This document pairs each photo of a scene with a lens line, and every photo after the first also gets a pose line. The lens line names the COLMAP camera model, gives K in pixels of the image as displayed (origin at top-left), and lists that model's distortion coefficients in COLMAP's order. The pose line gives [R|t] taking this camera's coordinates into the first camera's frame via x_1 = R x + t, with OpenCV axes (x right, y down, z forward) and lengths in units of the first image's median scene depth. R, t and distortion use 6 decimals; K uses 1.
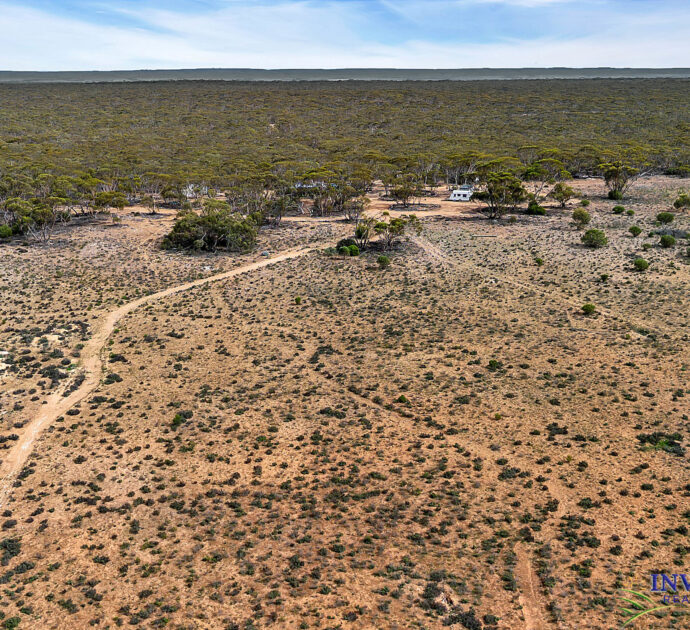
lens RADIAL K [[824.6, 0, 344.7], [0, 824.6, 315.0], [0, 0, 1]] dist [0.094178, 0.000000]
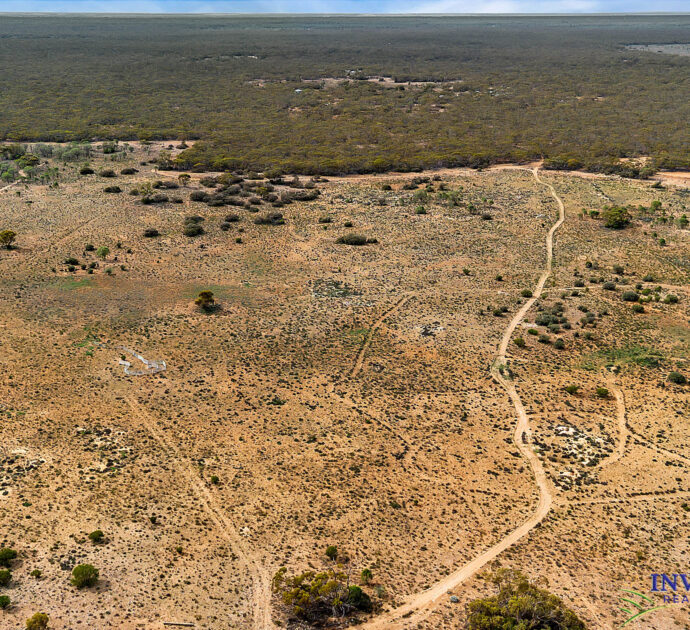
lens RADIAL K [[824.6, 0, 345.8], [0, 824.6, 311.3], [0, 0, 1]] dist [0.094178, 0.000000]
pose [[-0.991499, -0.032683, 0.125944, -0.141143], [0.046760, 0.813774, 0.579298, -1.430168], [-0.121423, 0.580262, -0.805327, 2.624012]]
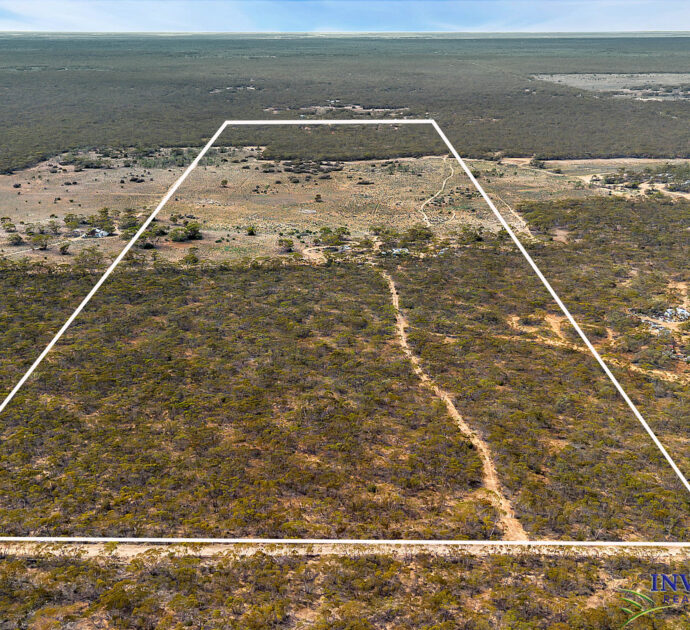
lens RADIAL K [[824.6, 0, 344.6], [0, 824.6, 314.9], [0, 0, 1]] dist [0.094178, 0.000000]
pose [[-0.997353, -0.009642, 0.072066, -0.145520], [0.033225, 0.821192, 0.569684, -3.618086], [-0.064673, 0.570570, -0.818698, 7.956094]]
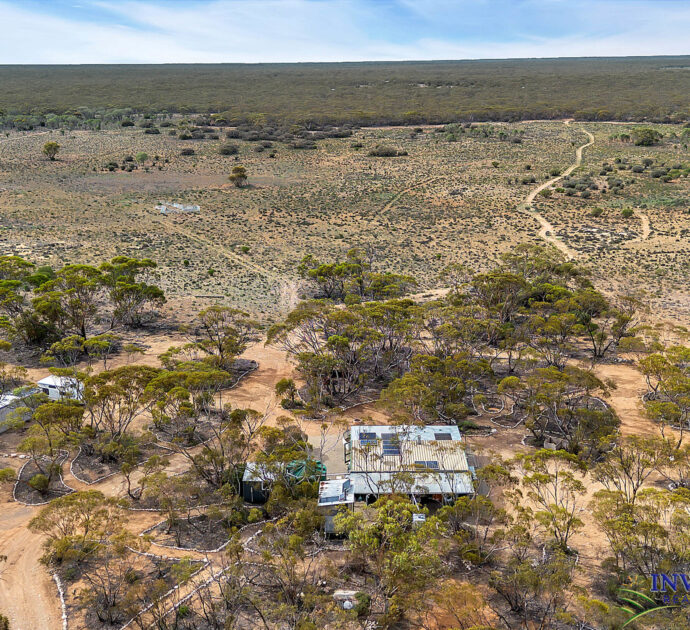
lens RADIAL K [[824.6, 0, 342.5], [0, 824.6, 317.9], [0, 0, 1]] dist [0.094178, 0.000000]
pose [[-0.984429, -0.028140, 0.173515, -0.191722], [0.071058, 0.839155, 0.539230, -0.933010], [-0.160780, 0.543164, -0.824089, 3.032876]]
